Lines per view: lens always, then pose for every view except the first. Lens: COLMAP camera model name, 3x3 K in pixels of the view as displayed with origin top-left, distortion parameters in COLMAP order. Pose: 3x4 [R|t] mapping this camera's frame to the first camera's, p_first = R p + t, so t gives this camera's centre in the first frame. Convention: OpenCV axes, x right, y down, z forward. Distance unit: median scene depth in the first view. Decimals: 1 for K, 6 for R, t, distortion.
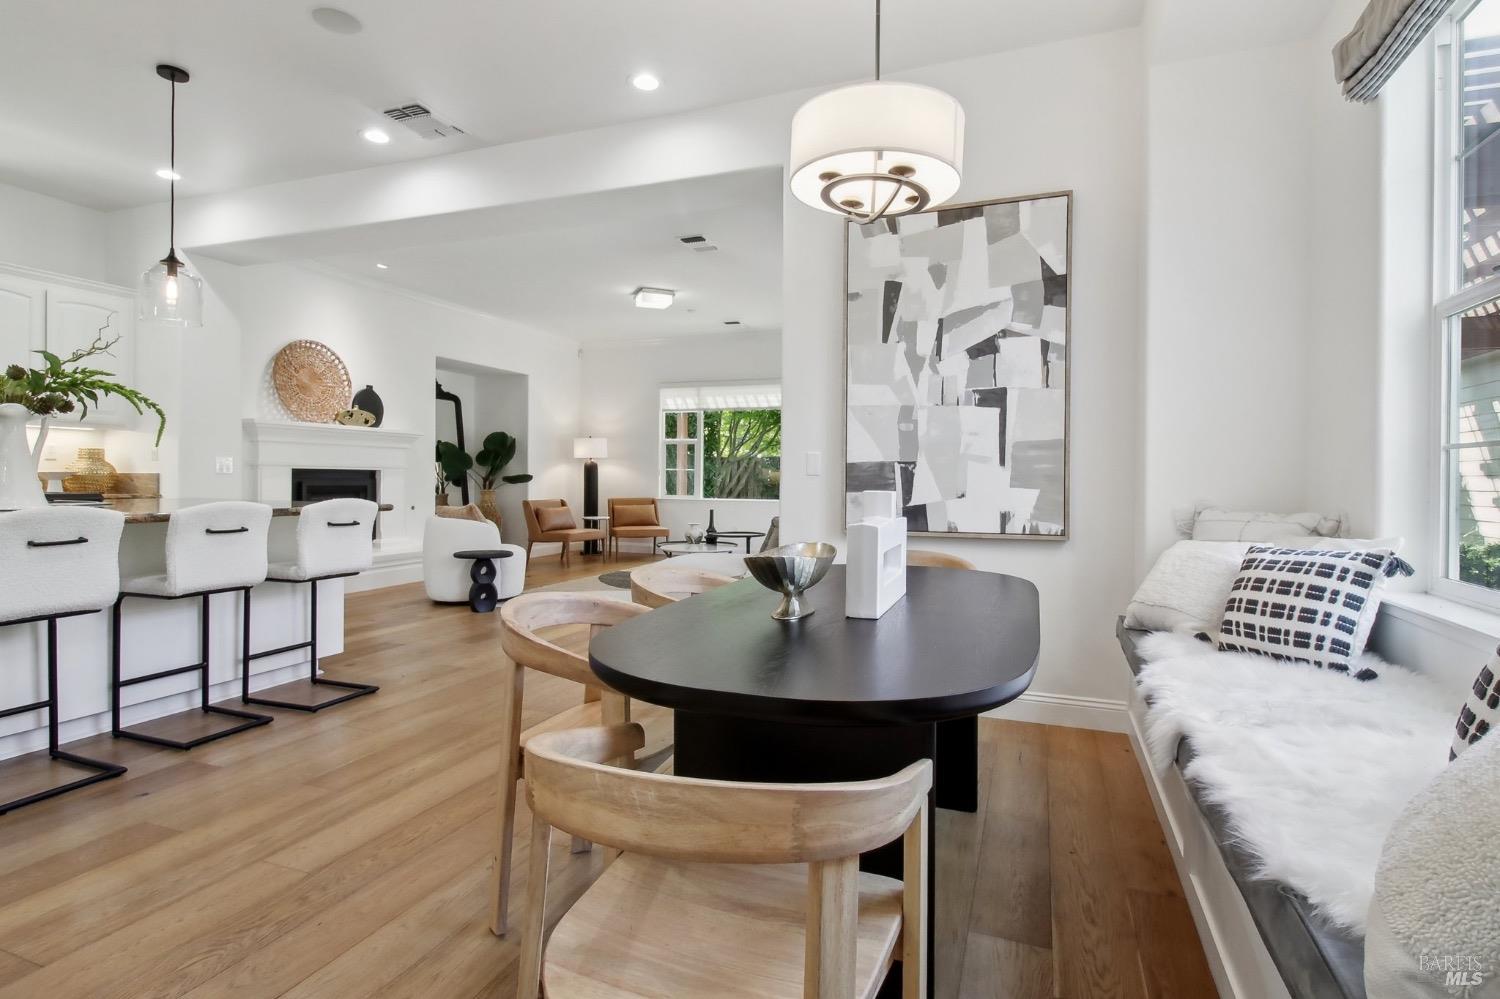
lens RADIAL K [[758.6, 0, 755.6], [0, 758.6, 480.7], [0, 0, 1]] dist [0.004063, 0.000000]
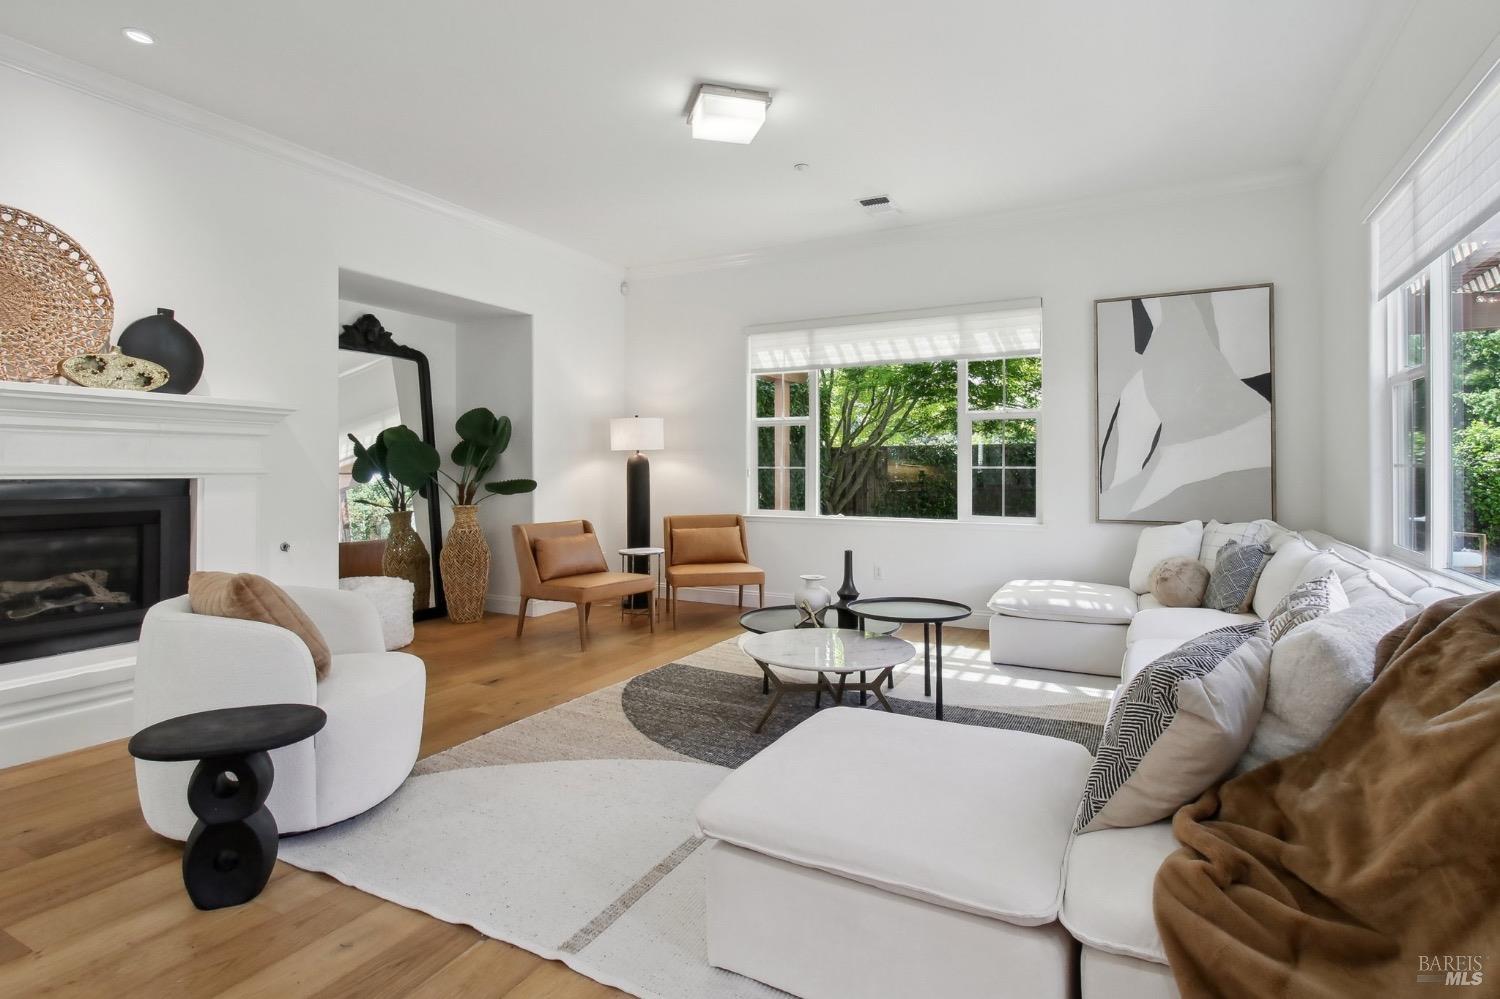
lens RADIAL K [[758.6, 0, 755.6], [0, 758.6, 480.7], [0, 0, 1]] dist [0.004063, 0.000000]
pose [[0.992092, -0.007140, -0.125309, -0.058058], [0.008353, 0.999923, 0.009153, -0.013532], [0.125234, -0.010127, 0.992075, 0.523839]]
